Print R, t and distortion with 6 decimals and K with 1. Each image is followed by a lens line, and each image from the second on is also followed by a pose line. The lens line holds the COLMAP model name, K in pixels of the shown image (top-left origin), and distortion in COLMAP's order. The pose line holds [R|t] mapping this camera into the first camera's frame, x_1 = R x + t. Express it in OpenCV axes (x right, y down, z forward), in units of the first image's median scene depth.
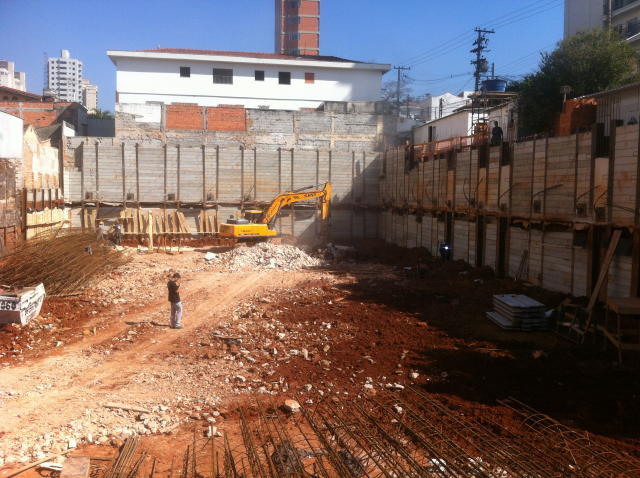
lens RADIAL K [[599.7, 0, 320.0], [0, 599.7, 239.0], [0, 0, 1]] dist [0.100987, -0.296774]
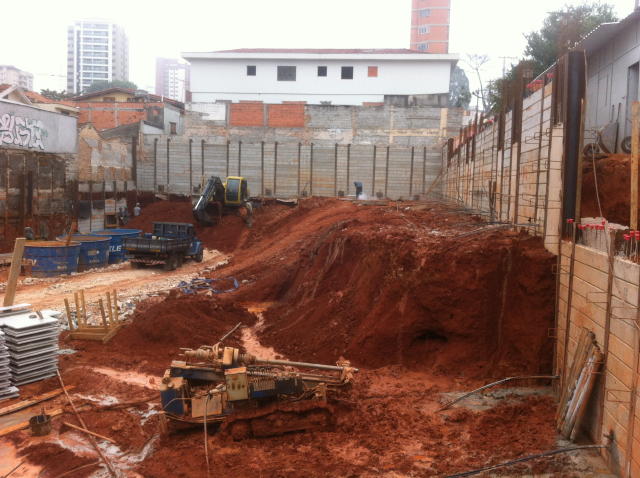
lens RADIAL K [[599.7, 0, 320.0], [0, 599.7, 239.0], [0, 0, 1]] dist [0.100987, -0.296774]
pose [[0.956174, 0.042564, -0.289690, 0.211057], [-0.041428, 0.999091, 0.010056, -0.003169], [0.289854, 0.002386, 0.957068, 0.043876]]
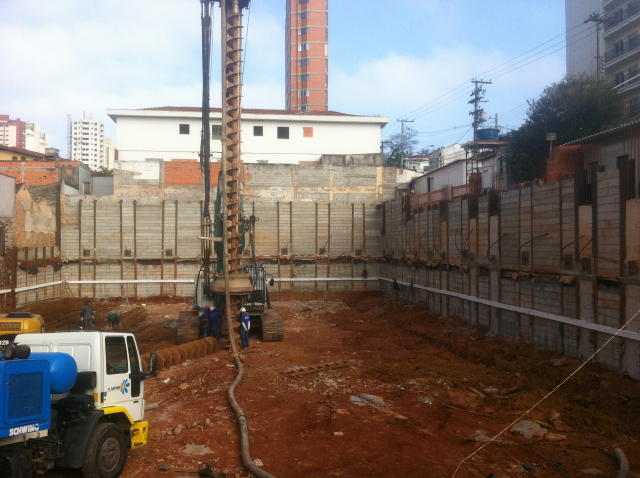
lens RADIAL K [[599.7, 0, 320.0], [0, 599.7, 239.0], [0, 0, 1]] dist [0.100987, -0.296774]
pose [[0.999299, -0.017157, -0.033272, 0.035812], [0.014206, 0.996108, -0.086990, -0.002631], [0.034635, 0.086457, 0.995653, 0.020083]]
